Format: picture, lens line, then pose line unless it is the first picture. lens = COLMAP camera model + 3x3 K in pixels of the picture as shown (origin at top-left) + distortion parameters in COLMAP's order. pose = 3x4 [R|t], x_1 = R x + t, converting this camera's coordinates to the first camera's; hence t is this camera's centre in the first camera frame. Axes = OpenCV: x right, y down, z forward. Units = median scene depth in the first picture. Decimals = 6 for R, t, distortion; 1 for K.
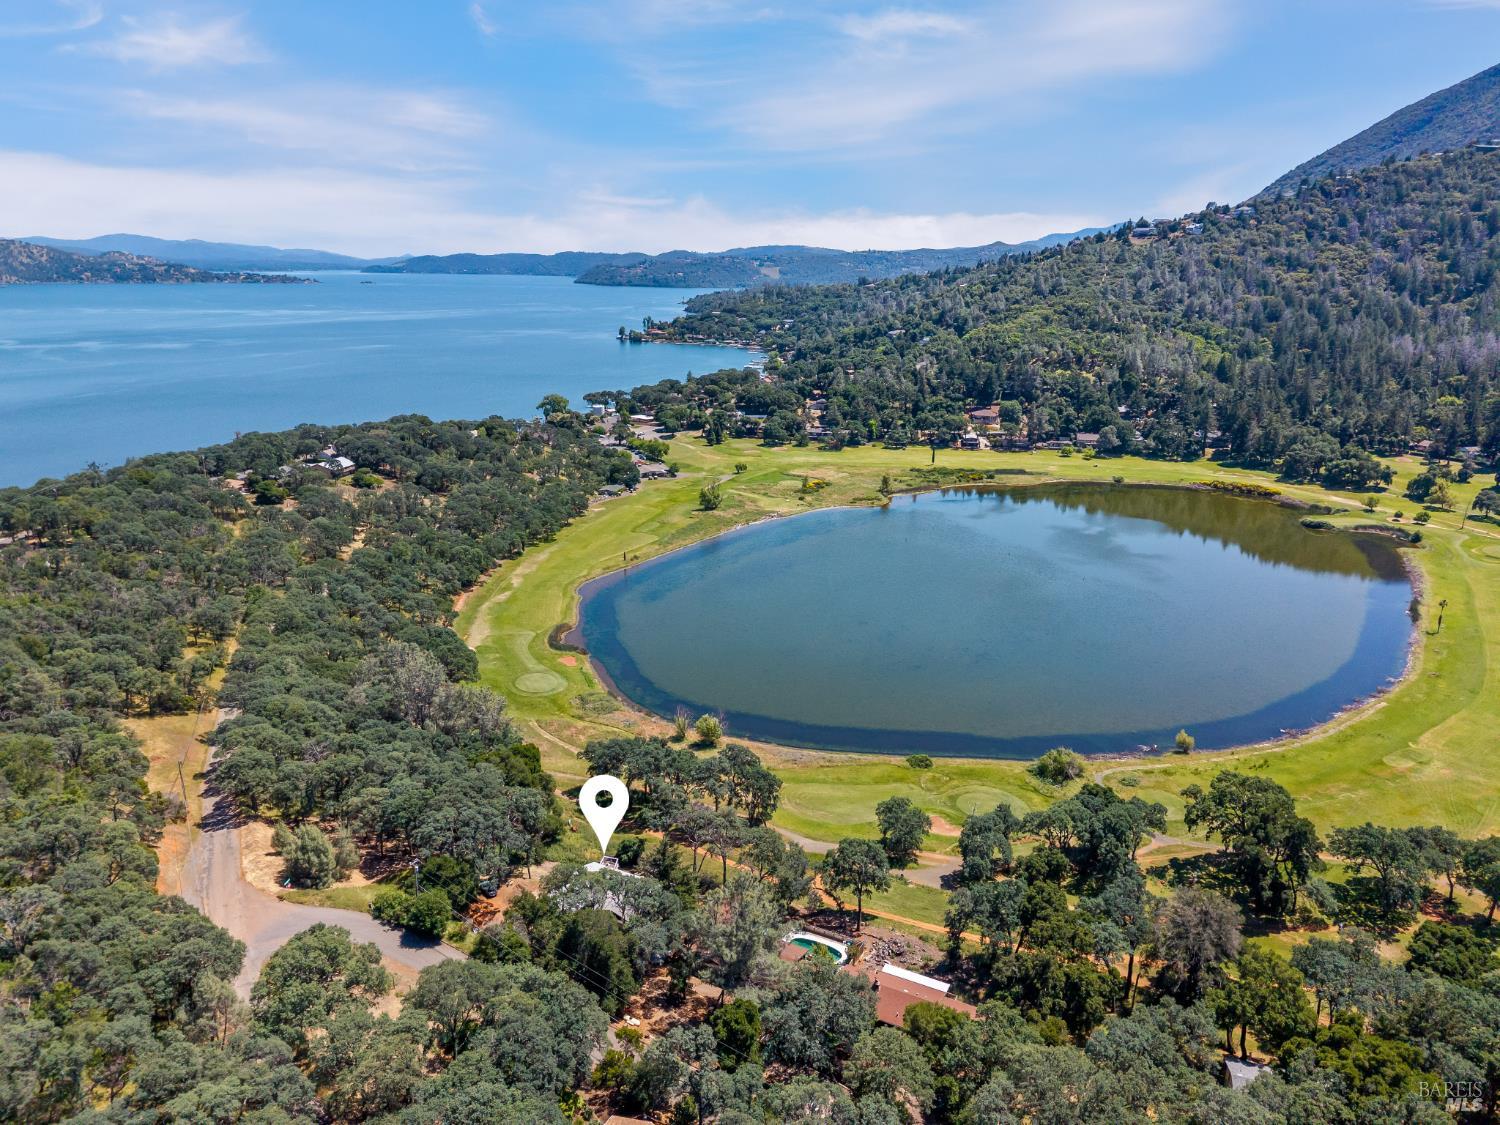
lens RADIAL K [[1033.6, 0, 750.0], [0, 1033.6, 562.5], [0, 0, 1]] dist [0.066549, -0.097048]
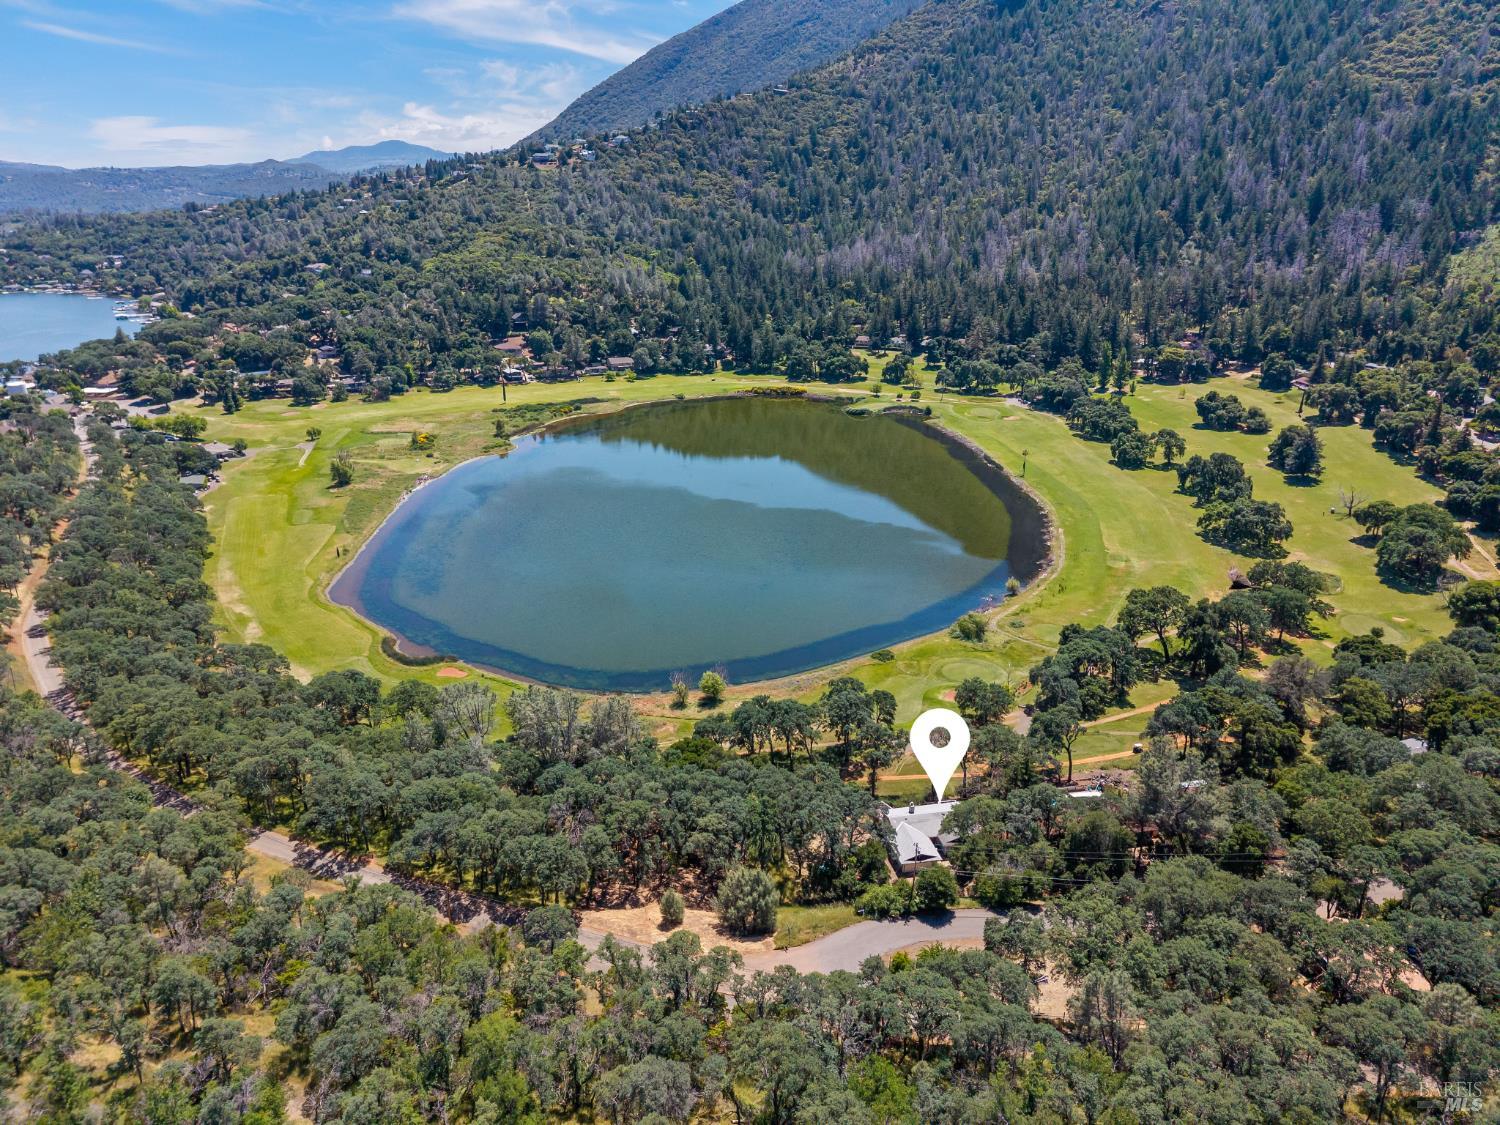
lens RADIAL K [[1038.6, 0, 750.0], [0, 1038.6, 562.5], [0, 0, 1]] dist [0.128939, -0.229275]
pose [[0.755855, -0.218789, 0.617101, -0.273935], [0.175513, 0.975728, 0.130962, -0.035494], [-0.630776, 0.009321, 0.775909, 0.091938]]
